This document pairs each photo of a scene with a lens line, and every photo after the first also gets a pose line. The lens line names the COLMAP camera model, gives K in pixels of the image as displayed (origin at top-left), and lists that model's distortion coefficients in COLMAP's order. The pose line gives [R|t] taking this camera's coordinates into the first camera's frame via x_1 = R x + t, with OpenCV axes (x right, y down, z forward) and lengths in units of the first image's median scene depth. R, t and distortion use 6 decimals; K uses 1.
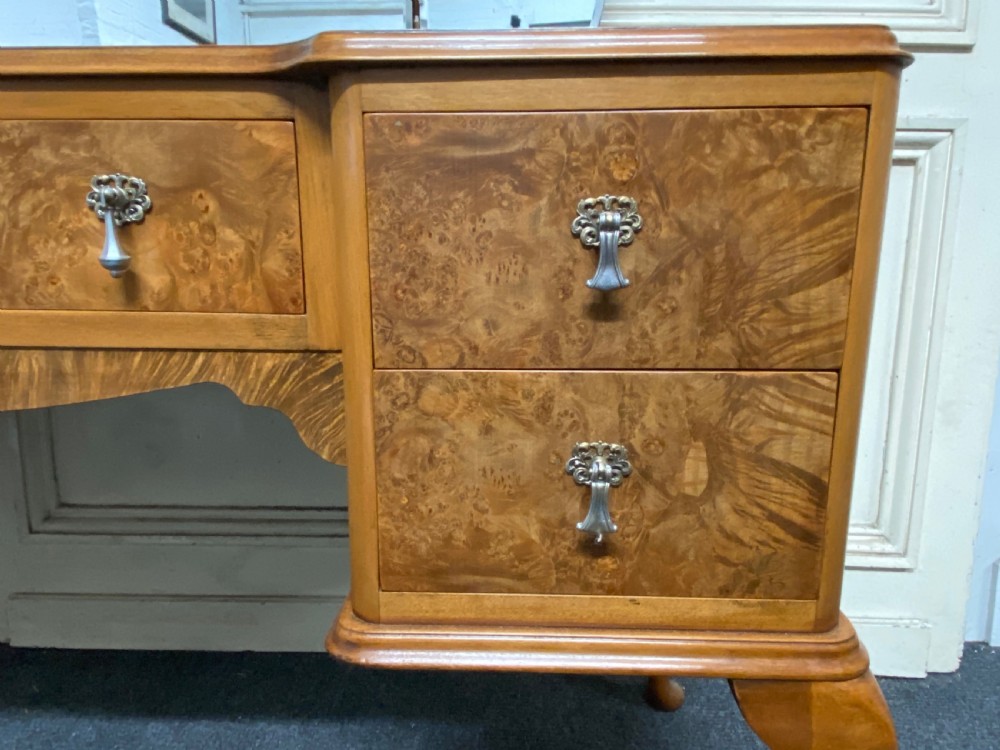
lens RADIAL K [[681.5, 0, 497.6], [0, 681.5, 369.6], [0, 0, 1]] dist [0.033023, -0.039455]
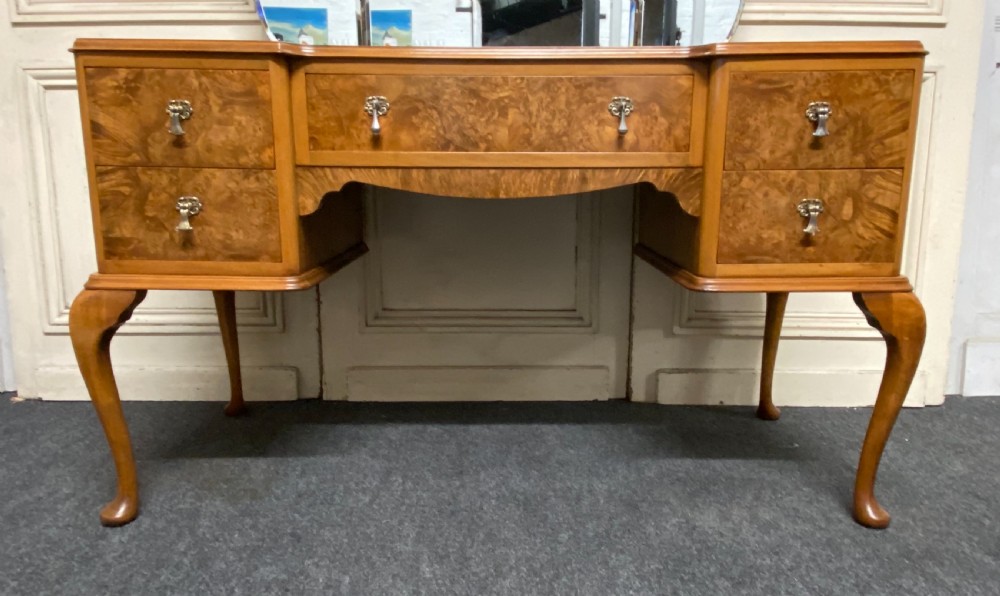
lens RADIAL K [[683.3, 0, 484.6], [0, 683.3, 298.0], [0, 0, 1]] dist [0.045282, -0.066931]
pose [[0.999795, -0.011422, 0.016701, -1.107502], [0.011522, 0.999916, -0.005883, 0.473164], [-0.016632, 0.006074, 0.999843, -1.543252]]
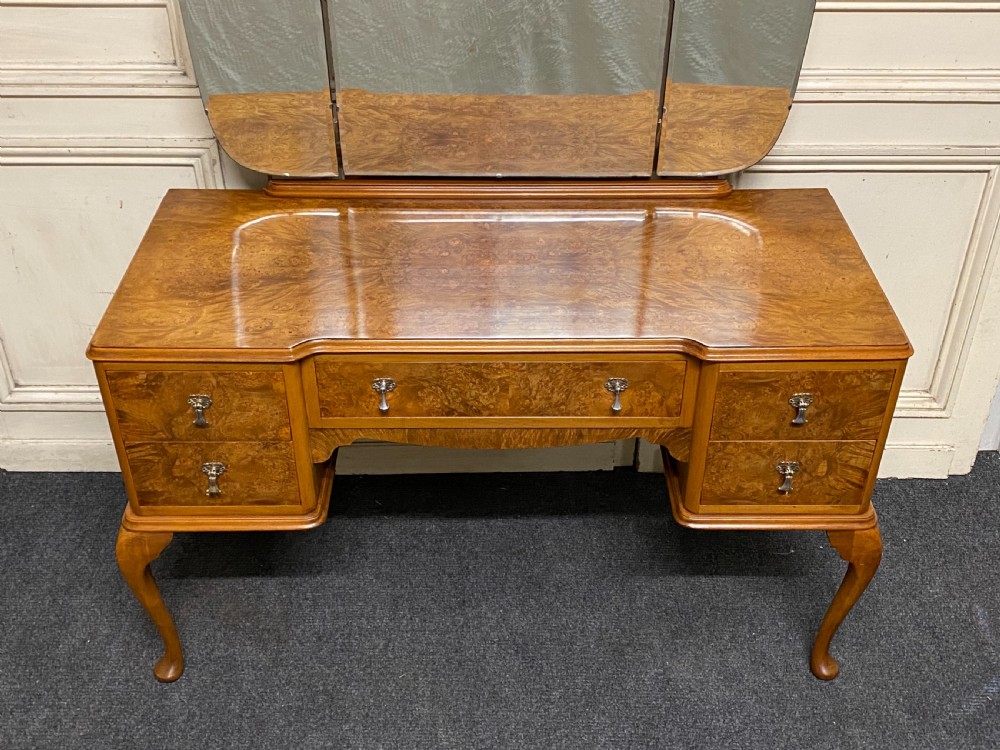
lens RADIAL K [[1116.6, 0, 470.6], [0, 1116.6, 373.7], [0, 0, 1]] dist [0.063771, 0.000000]
pose [[0.999561, -0.029113, 0.005468, -1.141786], [0.024135, 0.907428, 0.419514, -2.129539], [-0.017175, -0.419198, 0.907733, -2.932440]]
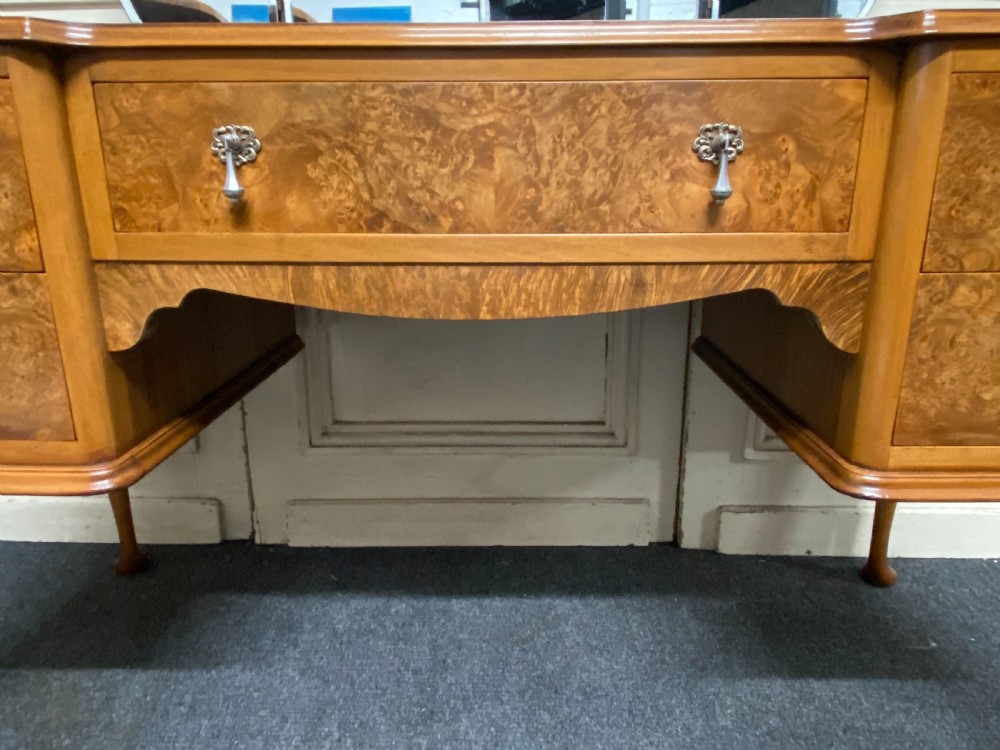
lens RADIAL K [[681.5, 0, 487.2], [0, 681.5, 372.0], [0, 0, 1]] dist [0.033023, -0.039455]
pose [[0.999896, -0.014381, -0.001339, -0.985432], [0.014442, 0.996600, 0.081112, 0.067603], [0.000168, -0.081123, 0.996704, -0.312431]]
